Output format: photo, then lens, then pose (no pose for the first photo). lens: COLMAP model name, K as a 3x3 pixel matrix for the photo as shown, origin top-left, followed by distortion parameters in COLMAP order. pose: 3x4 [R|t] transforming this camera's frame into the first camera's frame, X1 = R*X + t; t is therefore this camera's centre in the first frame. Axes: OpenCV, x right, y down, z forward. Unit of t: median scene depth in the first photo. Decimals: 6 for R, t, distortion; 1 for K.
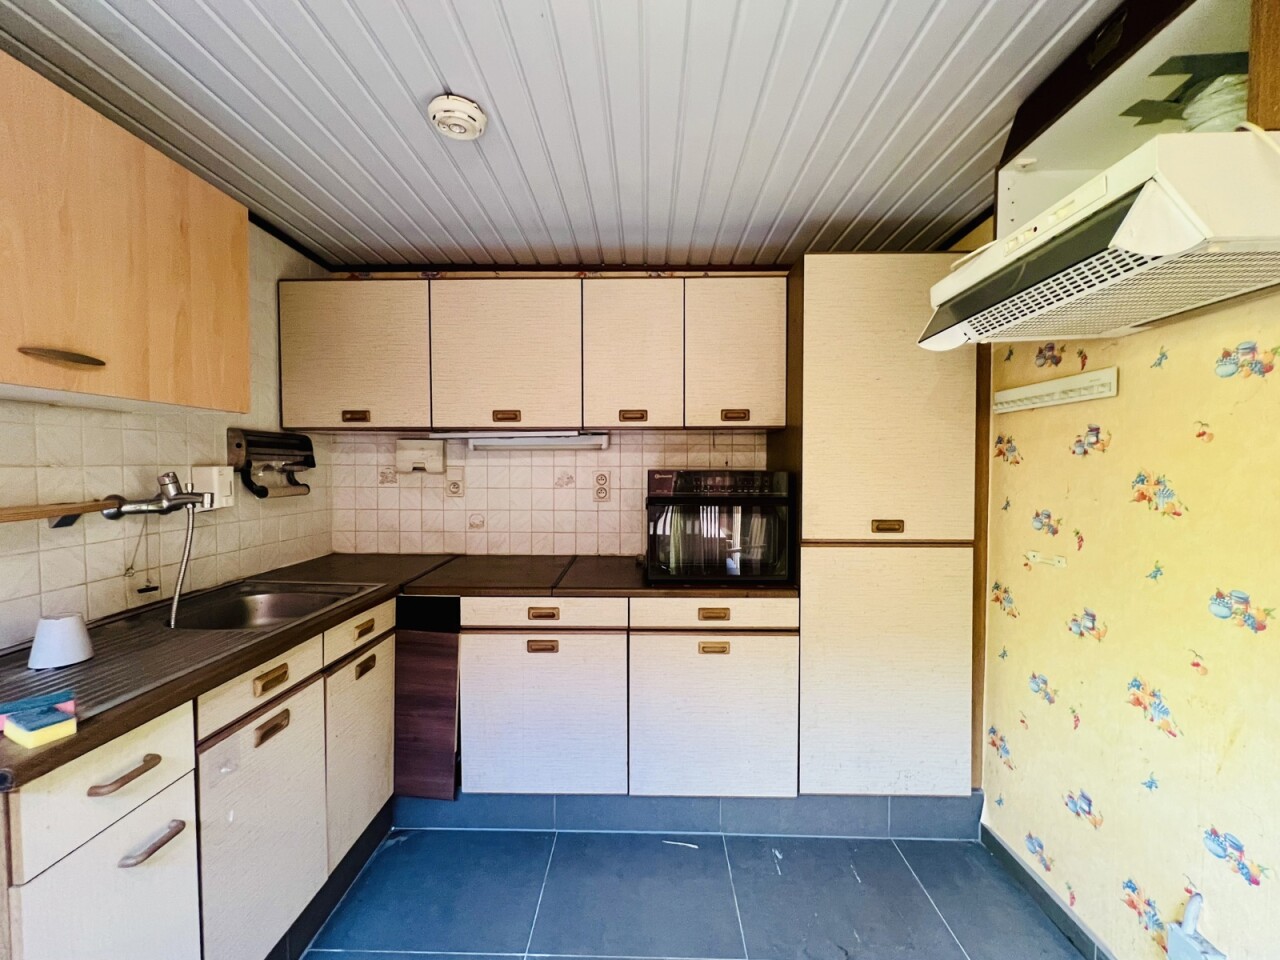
lens RADIAL K [[511.9, 0, 635.0], [0, 511.9, 480.0], [0, 0, 1]] dist [-0.002954, 0.001242]
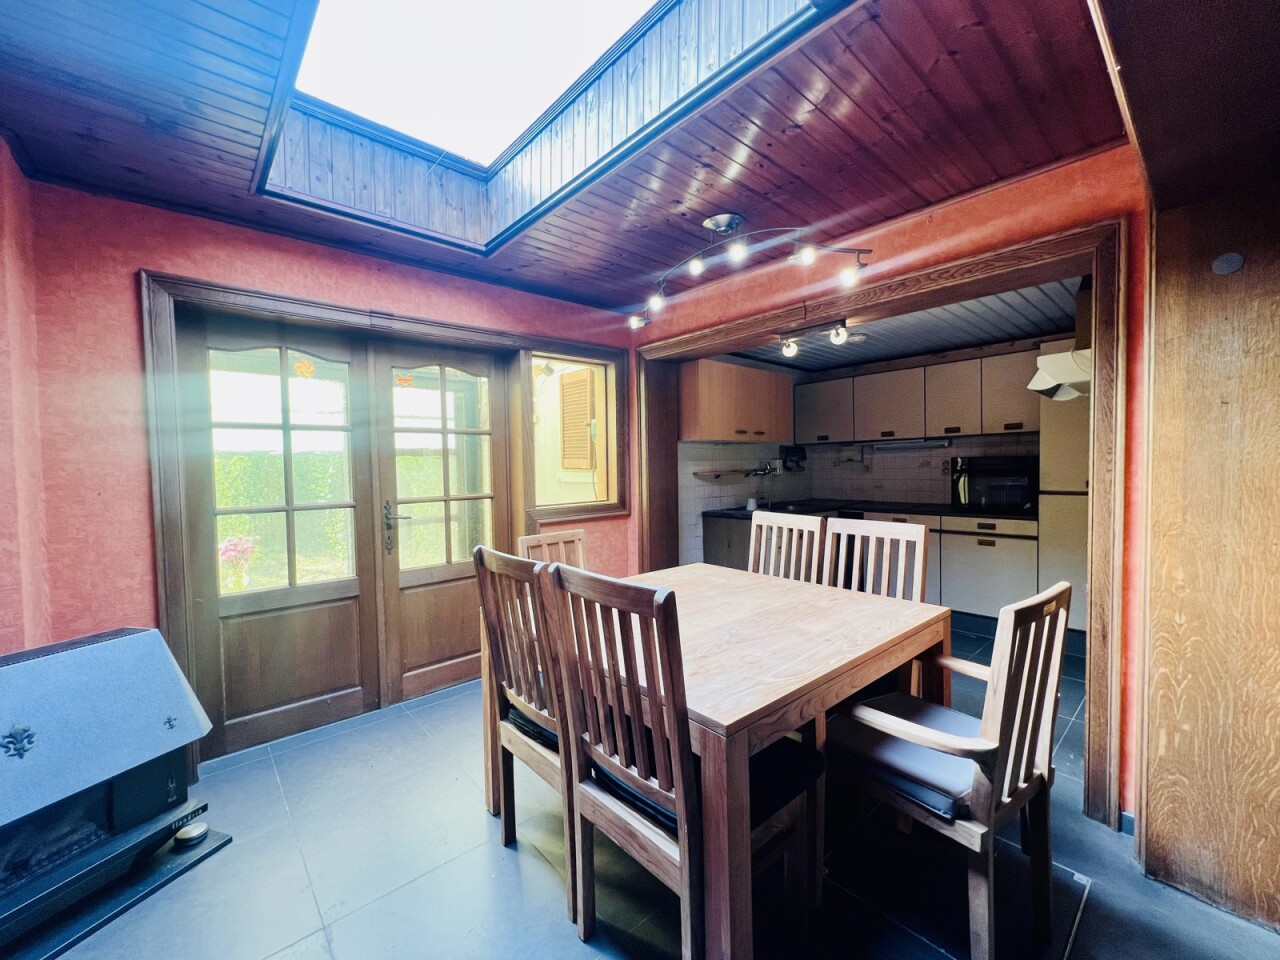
lens RADIAL K [[510.1, 0, 639.7], [0, 510.1, 484.3], [0, 0, 1]] dist [-0.010946, 0.000399]
pose [[0.673428, 0.012155, -0.739153, 0.645914], [-0.001336, 0.999883, 0.015225, 0.057324], [0.739252, -0.009266, 0.673365, -1.251914]]
